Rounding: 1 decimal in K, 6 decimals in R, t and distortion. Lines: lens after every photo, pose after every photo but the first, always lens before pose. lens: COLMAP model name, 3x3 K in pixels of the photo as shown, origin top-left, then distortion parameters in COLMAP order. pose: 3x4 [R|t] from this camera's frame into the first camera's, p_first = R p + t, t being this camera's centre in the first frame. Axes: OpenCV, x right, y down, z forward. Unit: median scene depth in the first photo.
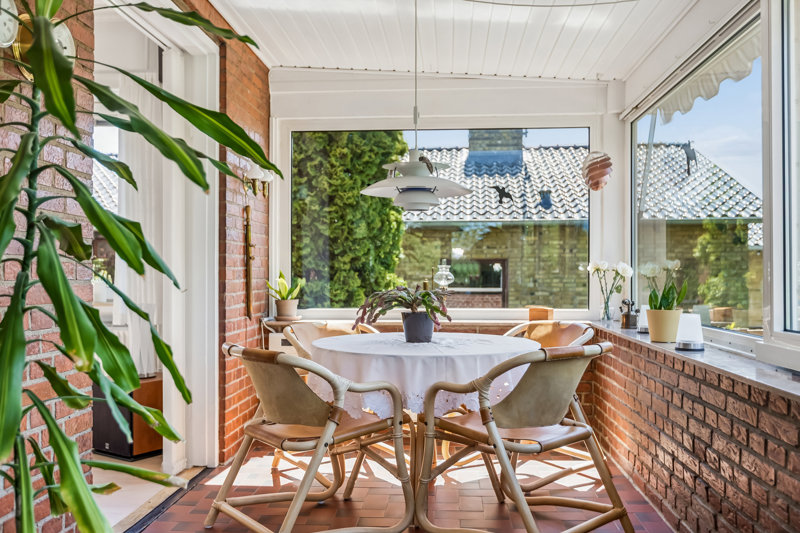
lens RADIAL K [[789.7, 0, 399.5], [0, 789.7, 271.5], [0, 0, 1]] dist [-0.005420, 0.000000]
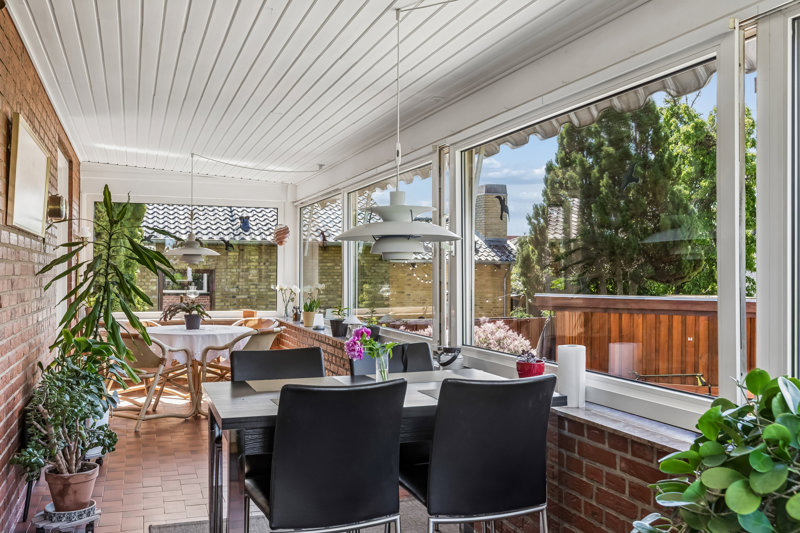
lens RADIAL K [[789.7, 0, 397.9], [0, 789.7, 268.9], [0, 0, 1]] dist [-0.005420, 0.000000]
pose [[0.926627, 0.007673, 0.375903, -0.218884], [-0.008036, 0.999968, -0.000601, -0.059096], [-0.375896, -0.002464, 0.926659, -0.932709]]
